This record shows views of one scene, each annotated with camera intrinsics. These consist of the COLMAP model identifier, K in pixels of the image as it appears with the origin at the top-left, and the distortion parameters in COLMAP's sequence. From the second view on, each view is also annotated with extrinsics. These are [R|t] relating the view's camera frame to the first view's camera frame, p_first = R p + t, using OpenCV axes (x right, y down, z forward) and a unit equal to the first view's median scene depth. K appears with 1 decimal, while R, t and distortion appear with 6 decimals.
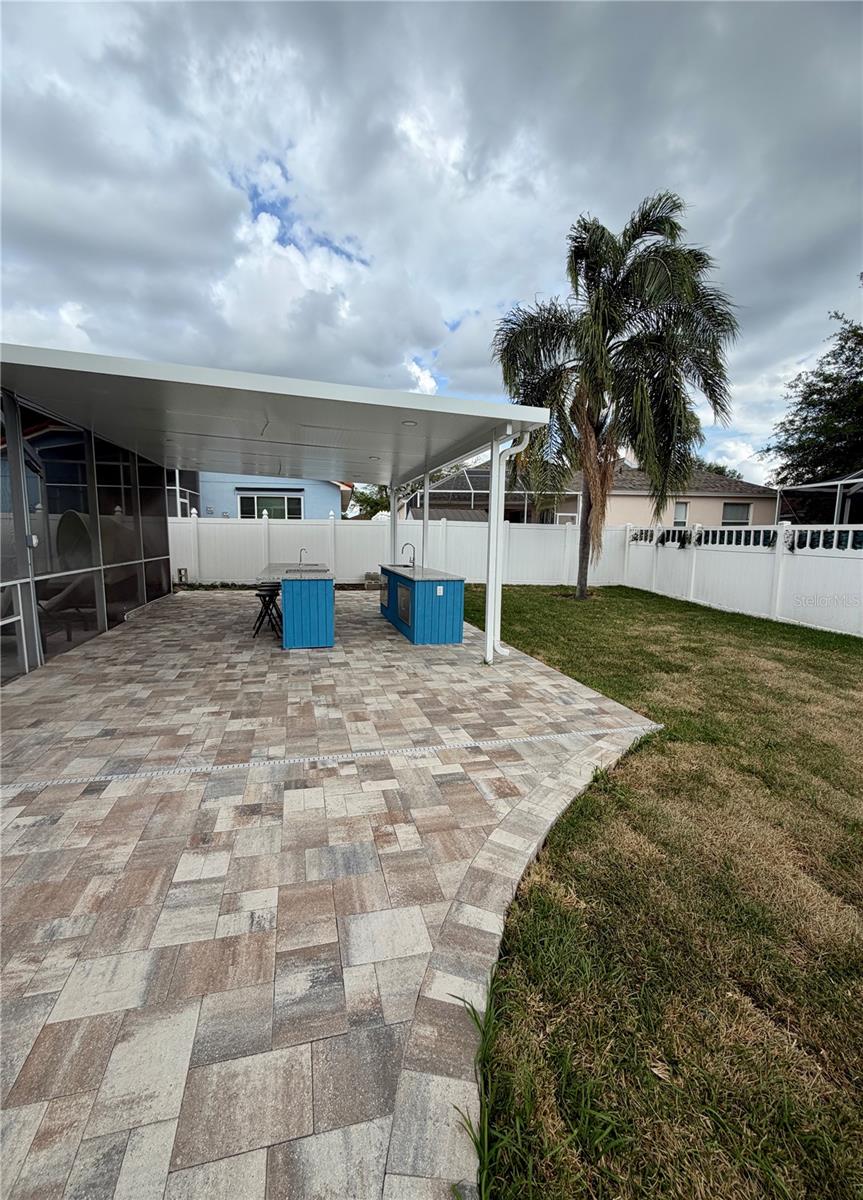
lens RADIAL K [[479.7, 0, 405.7], [0, 479.7, 588.1], [0, 0, 1]] dist [-0.018463, 0.000048]
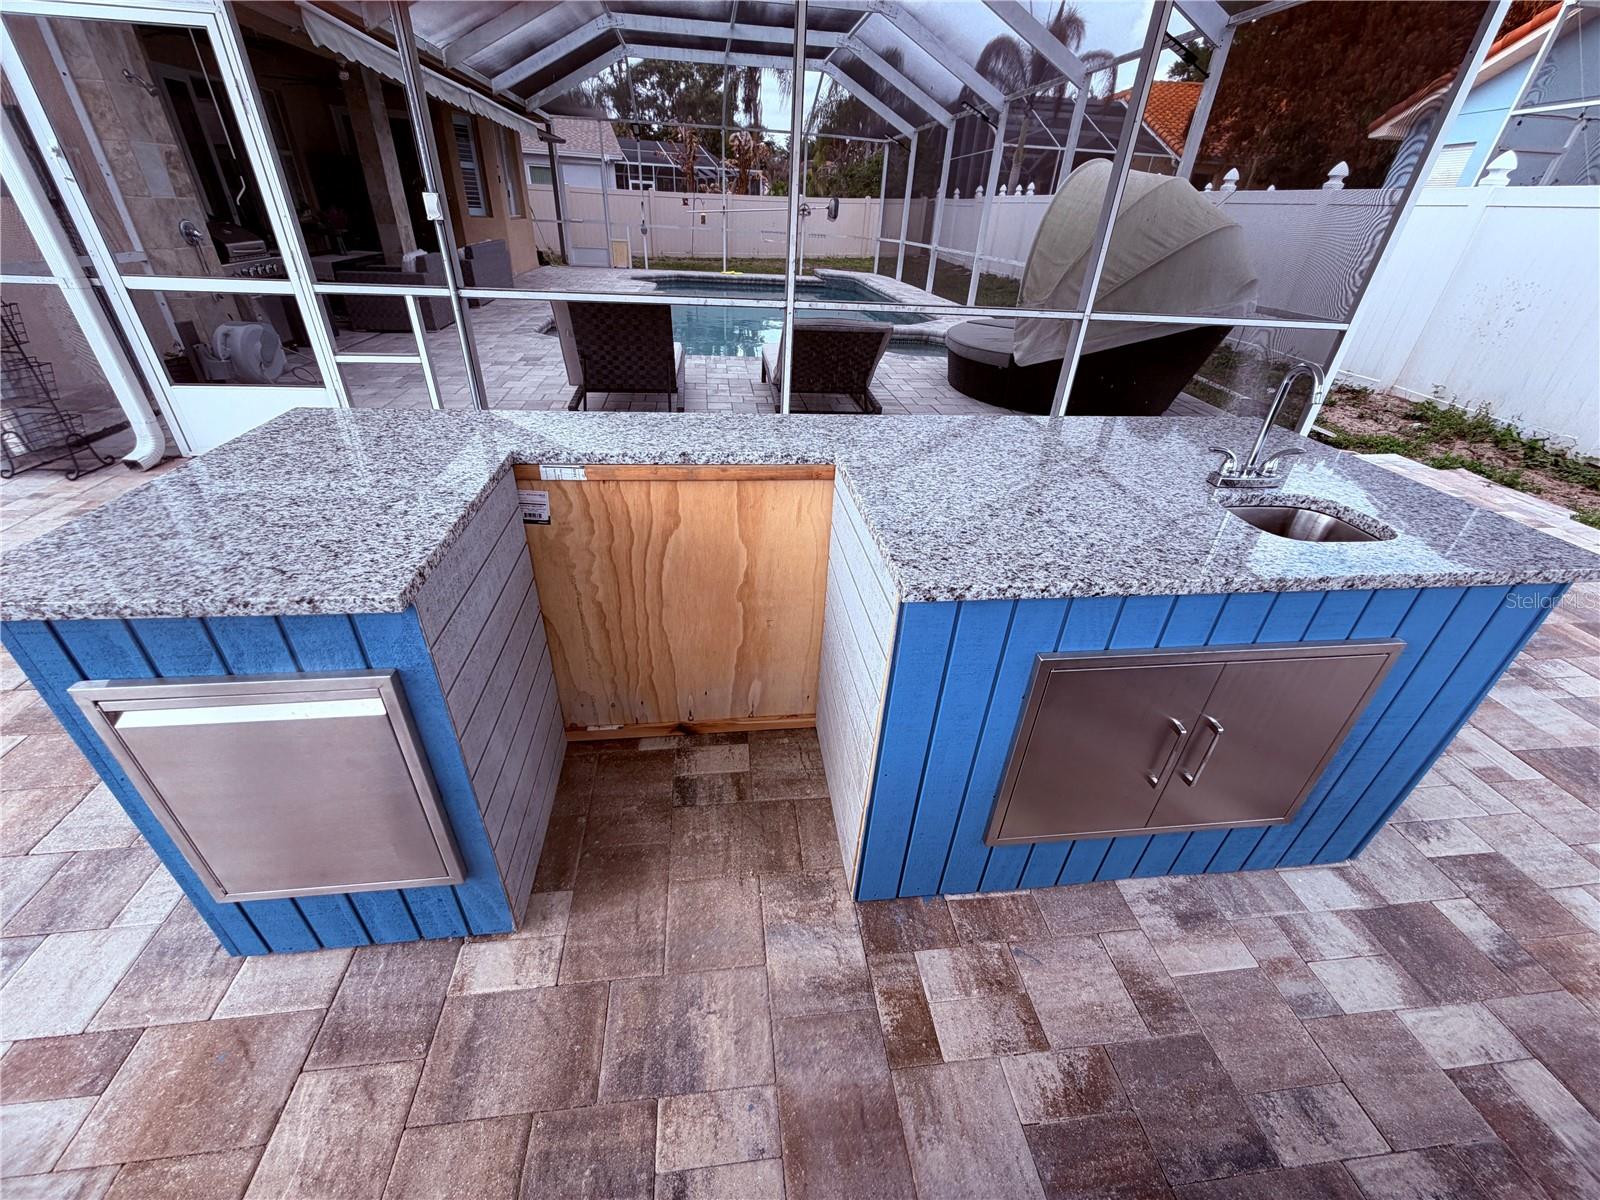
lens RADIAL K [[641.7, 0, 792.5], [0, 641.7, 601.2], [0, 0, 1]] dist [-0.000097, -0.000401]
pose [[-0.105199, 0.505497, -0.856391, -0.028340], [-0.156674, 0.841990, 0.516243, -0.081225], [0.982032, 0.188483, -0.009379, 0.760909]]
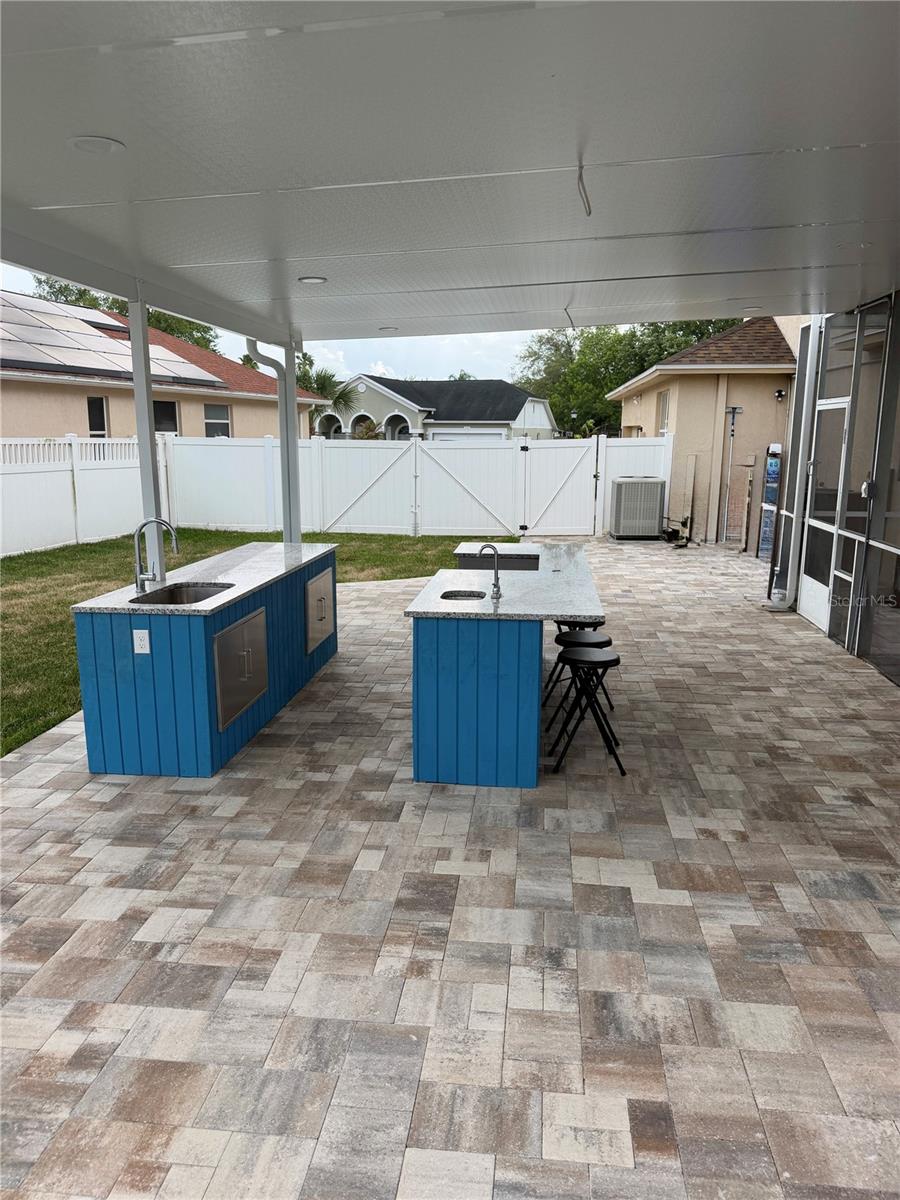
lens RADIAL K [[831.4, 0, 434.3], [0, 831.4, 605.8], [0, 0, 1]] dist [0.102670, -0.038700]
pose [[-0.937562, -0.083262, 0.337706, -0.316887], [0.025545, 0.951820, 0.305592, -0.182107], [-0.346879, 0.295138, -0.890263, 1.298368]]
